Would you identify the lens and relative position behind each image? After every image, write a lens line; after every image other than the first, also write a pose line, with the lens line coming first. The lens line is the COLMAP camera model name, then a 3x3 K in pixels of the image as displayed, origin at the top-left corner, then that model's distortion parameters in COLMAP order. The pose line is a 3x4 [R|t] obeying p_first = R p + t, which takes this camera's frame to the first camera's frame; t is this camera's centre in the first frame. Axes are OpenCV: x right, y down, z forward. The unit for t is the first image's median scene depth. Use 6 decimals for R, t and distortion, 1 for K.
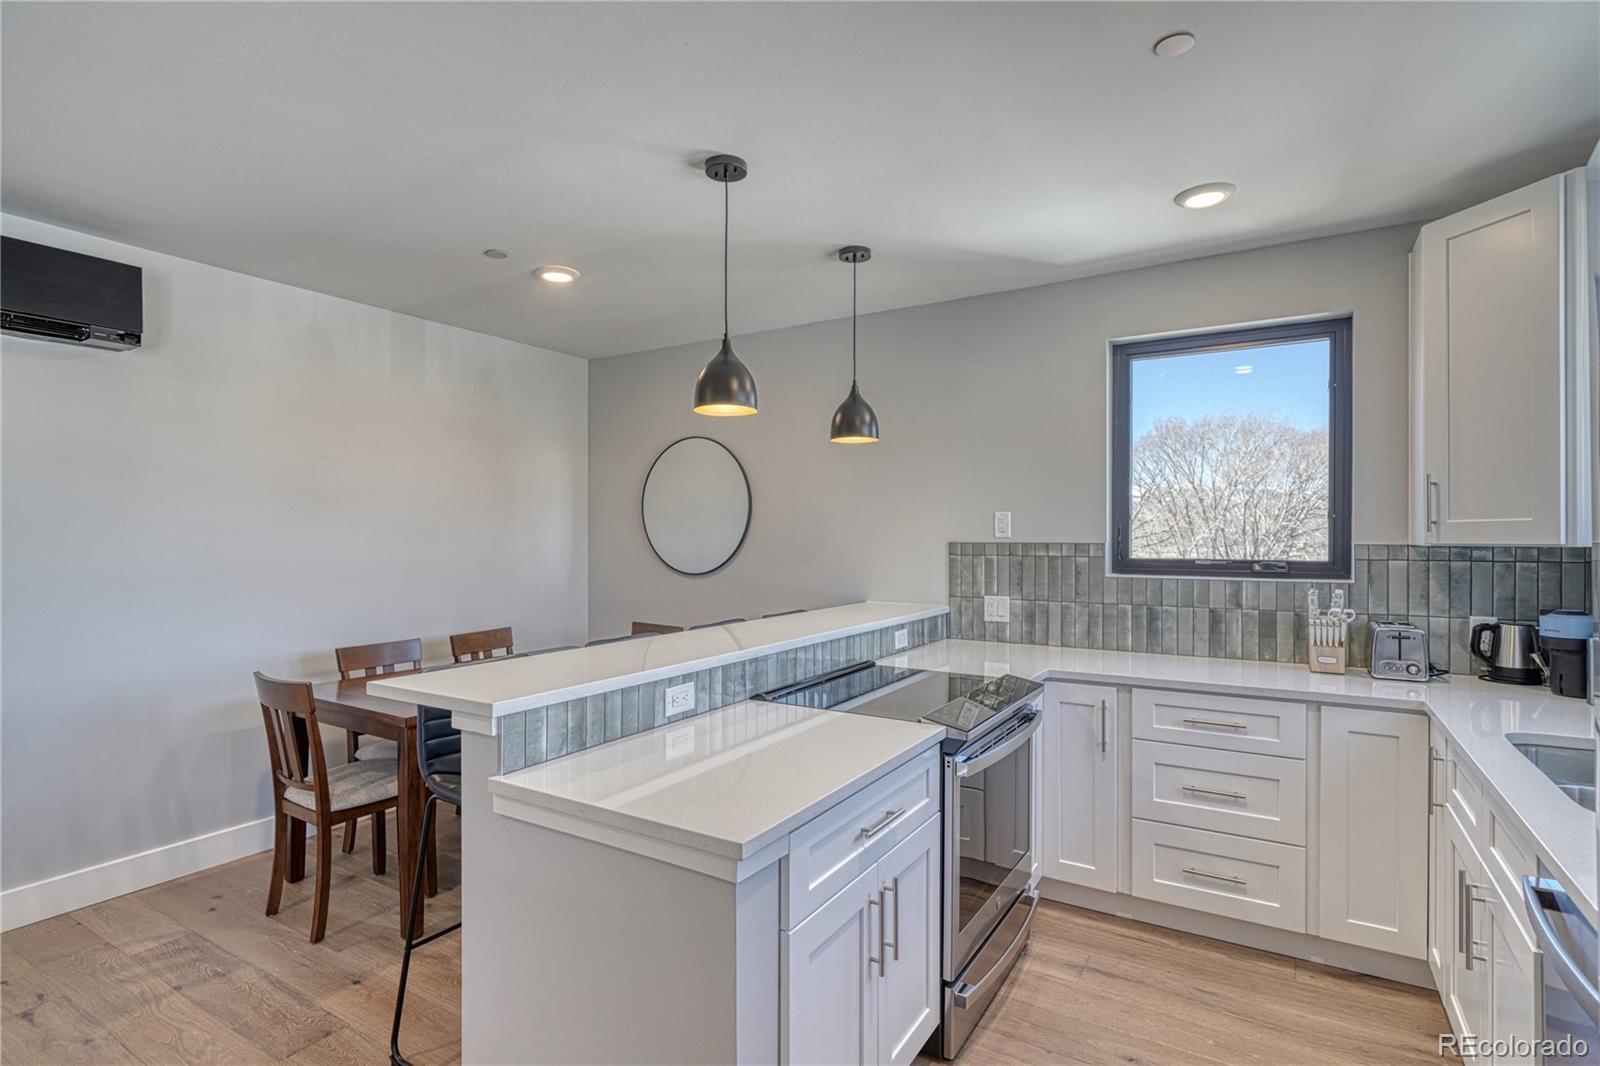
lens RADIAL K [[784.9, 0, 795.5], [0, 784.9, 543.4], [0, 0, 1]] dist [-0.001873, -0.000885]
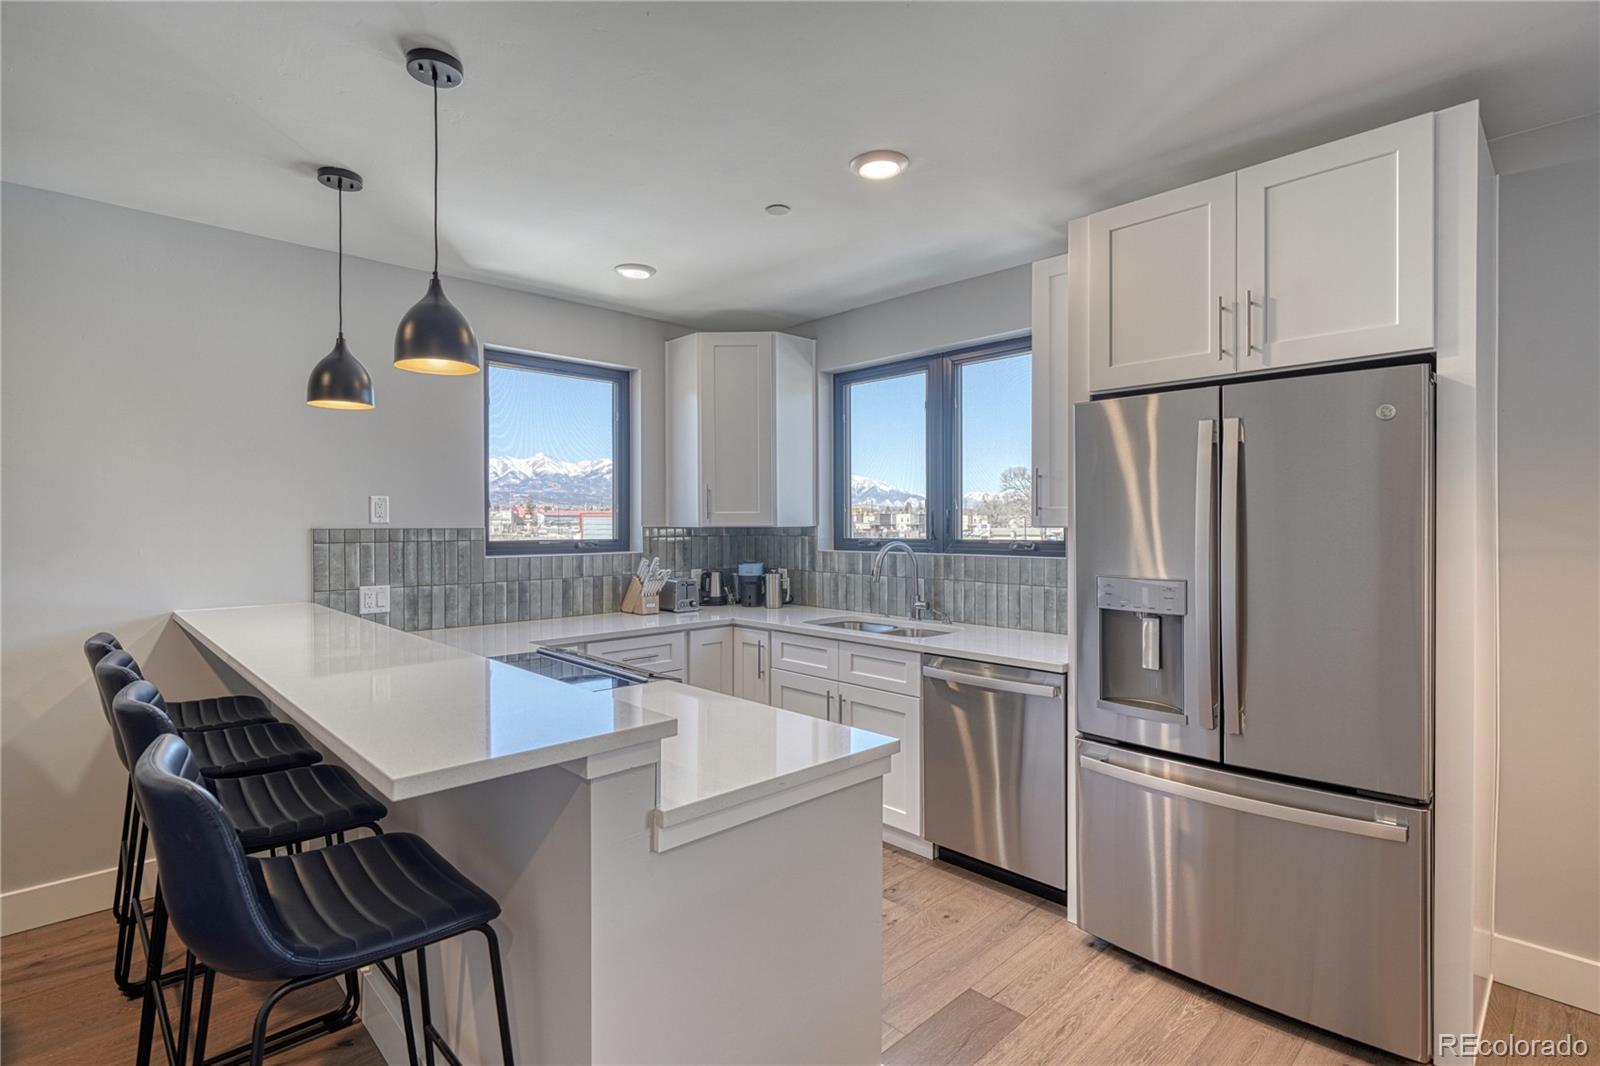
lens RADIAL K [[766.3, 0, 791.6], [0, 766.3, 532.9], [0, 0, 1]] dist [-0.001053, 0.001385]
pose [[0.253395, -0.013911, 0.967263, -0.652634], [0.009920, 0.999881, 0.011782, -0.002049], [-0.967312, 0.006609, 0.253503, 0.376509]]
